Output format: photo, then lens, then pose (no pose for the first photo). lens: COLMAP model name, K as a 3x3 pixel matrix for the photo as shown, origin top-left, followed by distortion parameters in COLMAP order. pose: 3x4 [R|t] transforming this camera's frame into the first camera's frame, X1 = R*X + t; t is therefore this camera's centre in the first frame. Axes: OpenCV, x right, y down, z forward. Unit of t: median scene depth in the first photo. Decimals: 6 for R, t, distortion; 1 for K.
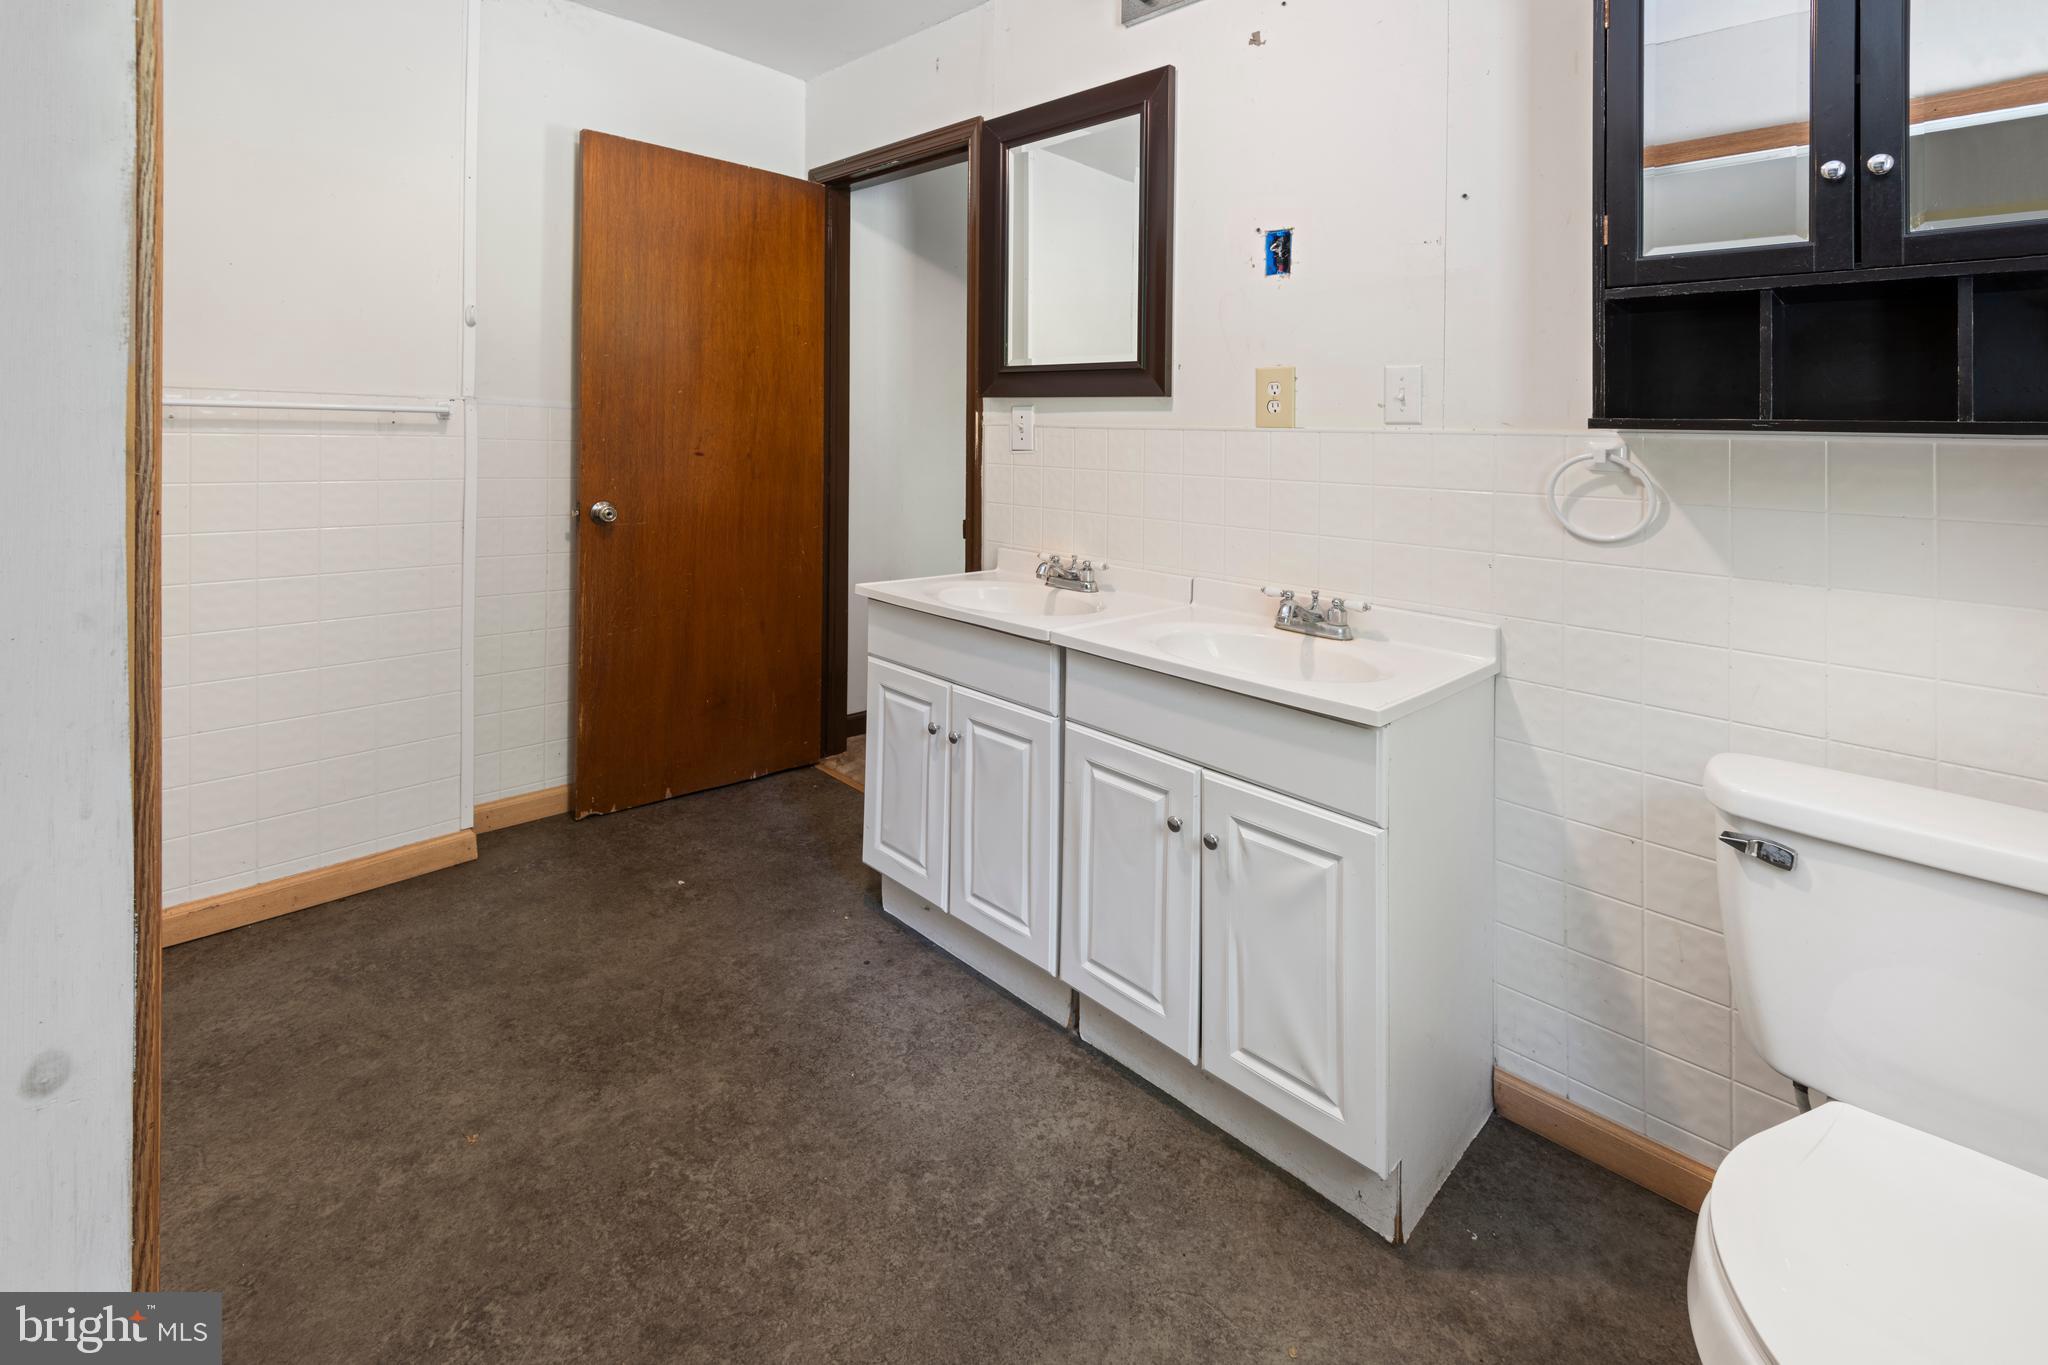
lens RADIAL K [[893.0, 0, 1024.0], [0, 893.0, 682.5], [0, 0, 1]] dist [0.000126, -0.000003]
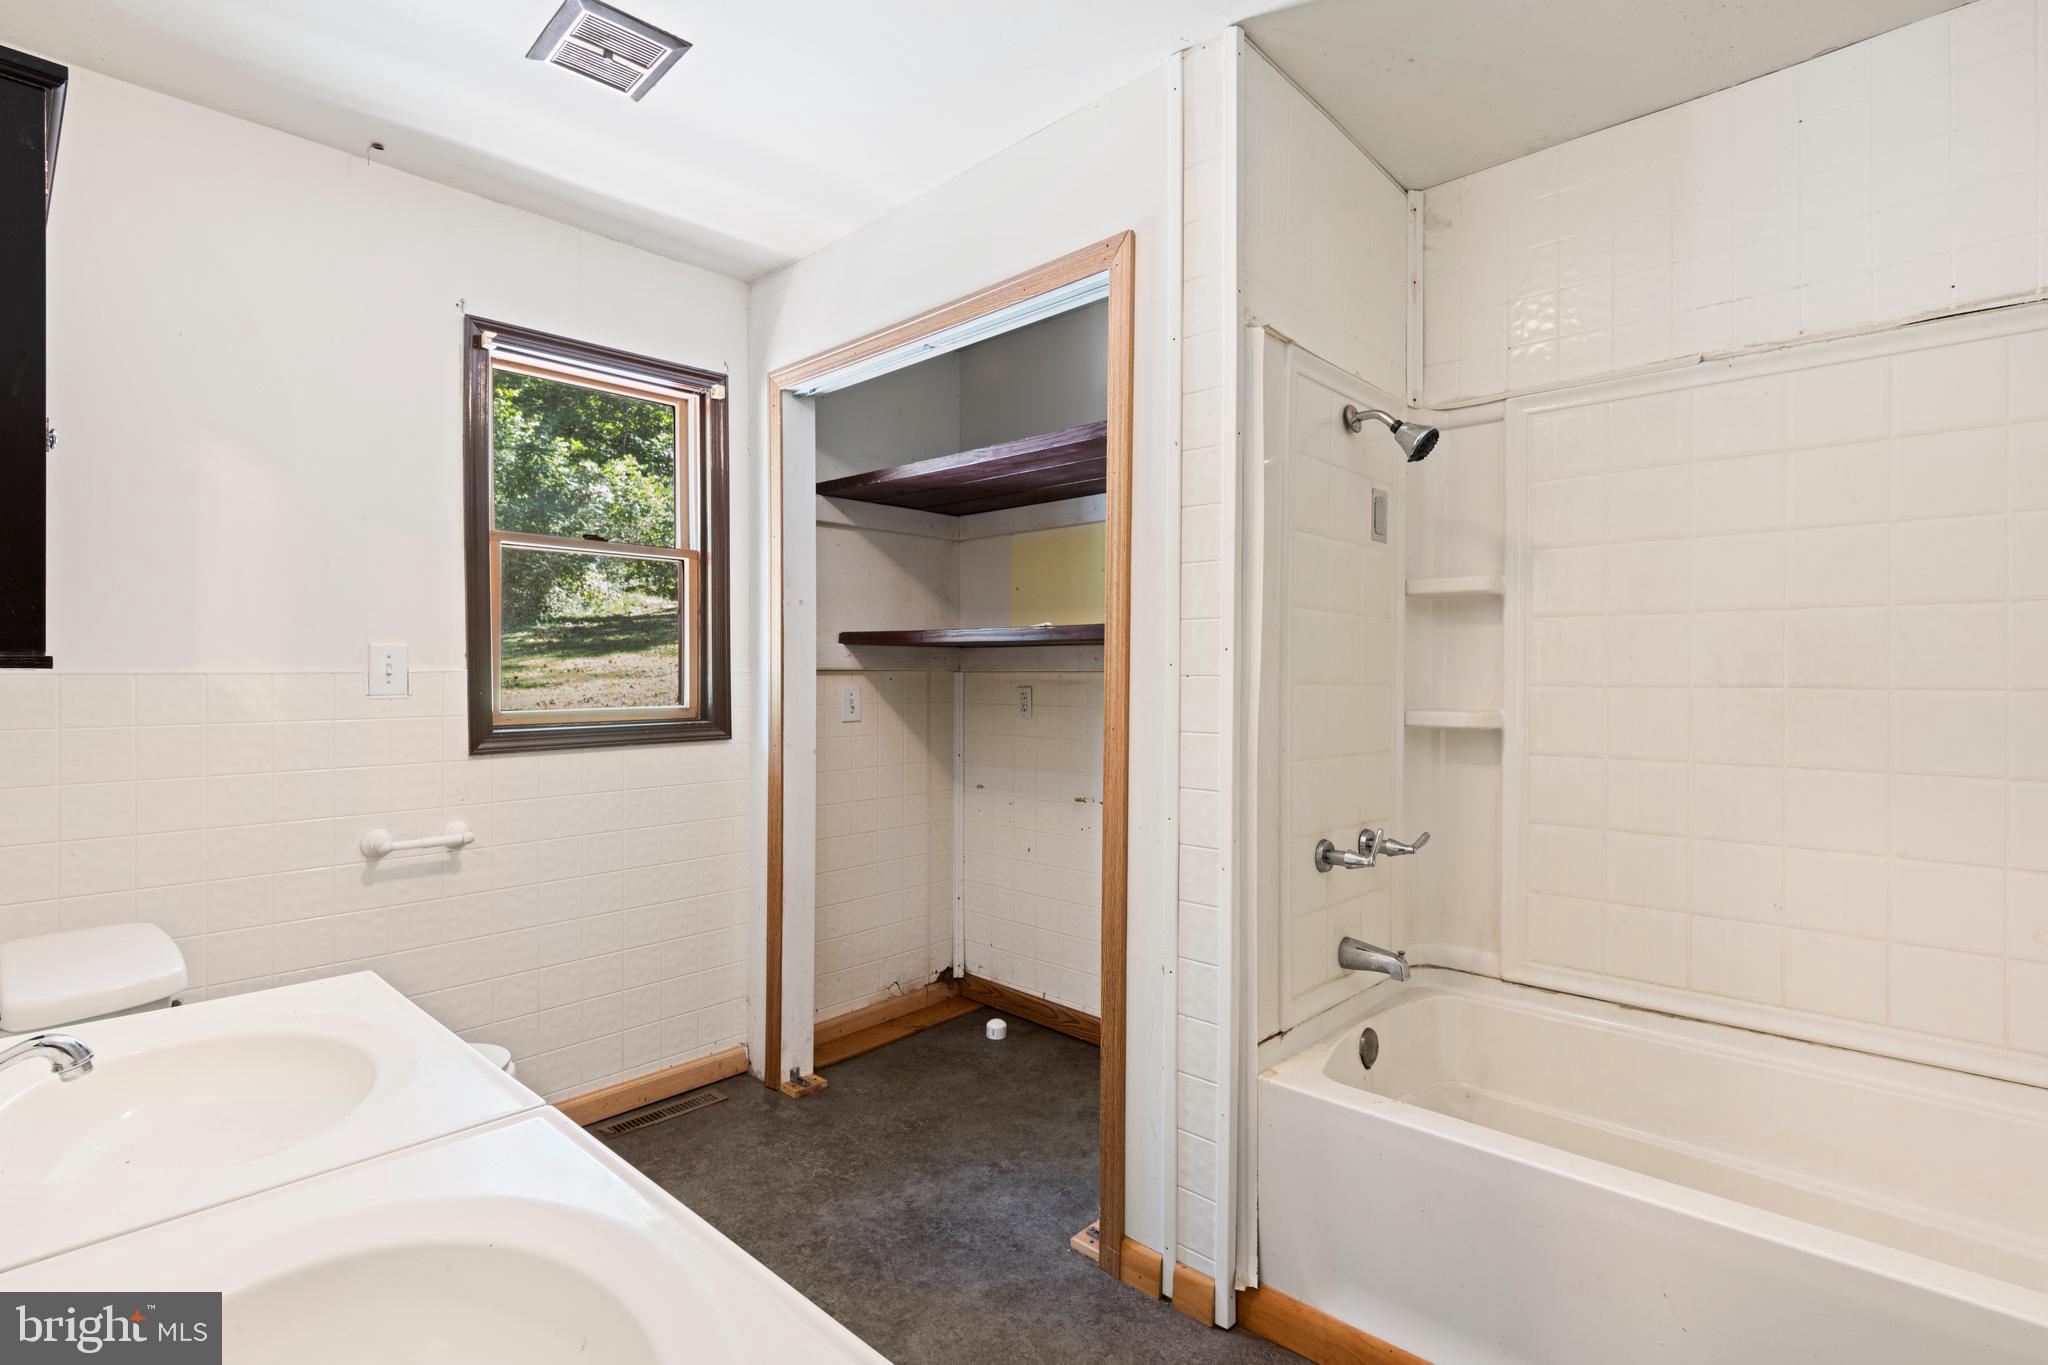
lens RADIAL K [[978.9, 0, 1024.0], [0, 978.9, 682.5], [0, 0, 1]] dist [-0.000195, -0.000060]
pose [[-0.999347, -0.023590, -0.027365, -0.576767], [-0.030335, 0.959269, 0.280862, -0.718518], [0.019625, 0.281509, -0.959358, 2.157017]]
